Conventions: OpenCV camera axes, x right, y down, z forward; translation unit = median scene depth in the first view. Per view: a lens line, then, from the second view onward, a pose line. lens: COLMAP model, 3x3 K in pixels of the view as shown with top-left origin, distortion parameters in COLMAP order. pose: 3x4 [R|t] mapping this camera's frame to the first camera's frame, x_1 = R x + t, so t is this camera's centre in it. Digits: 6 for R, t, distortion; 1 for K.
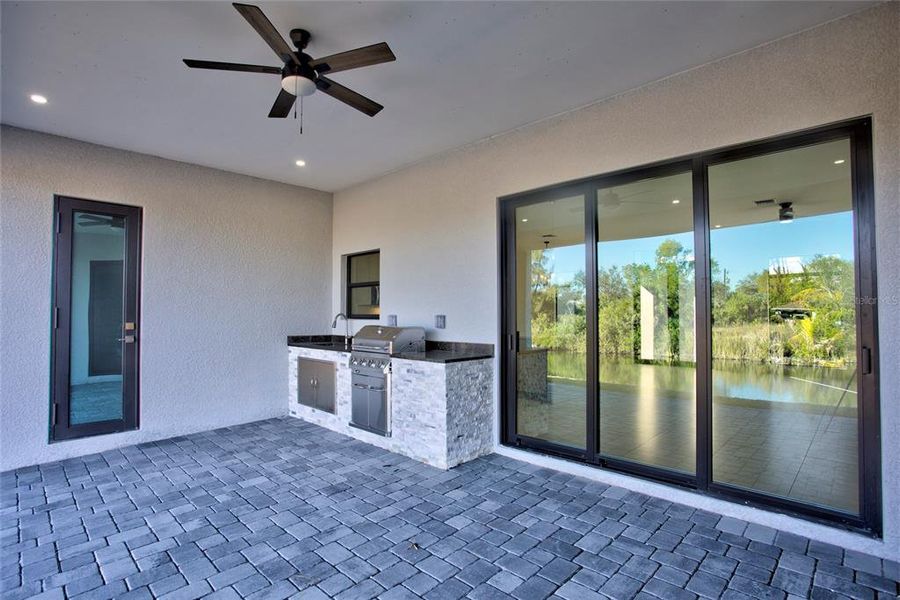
lens RADIAL K [[440.7, 0, 451.2], [0, 440.7, 301.9], [0, 0, 1]] dist [-0.044130, 0.002160]
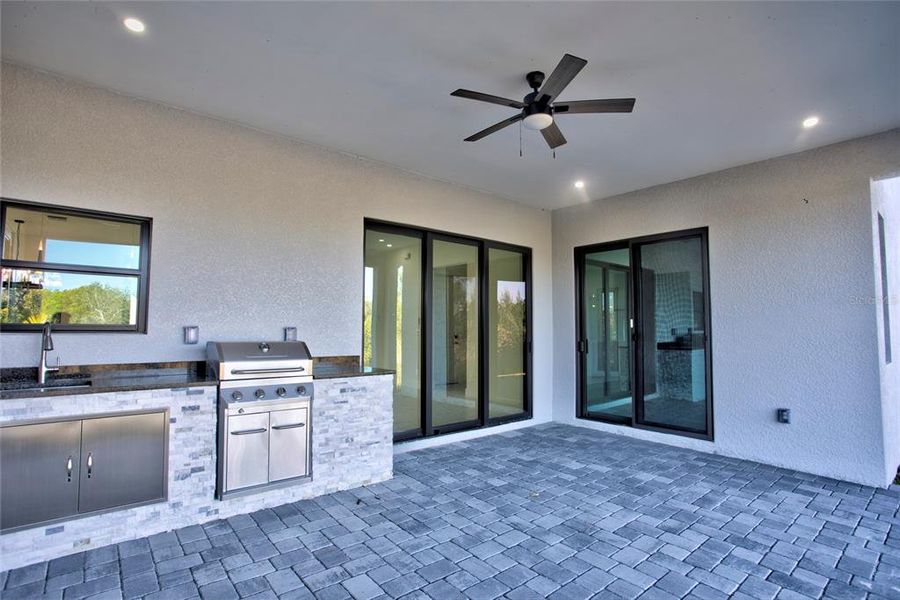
lens RADIAL K [[440.7, 0, 437.6], [0, 440.7, 302.3], [0, 0, 1]] dist [-0.044130, 0.002160]
pose [[0.125245, 0.066031, 0.989926, -1.028989], [-0.029090, 0.997598, -0.062863, 0.034693], [-0.991699, -0.020923, 0.126865, 0.772492]]
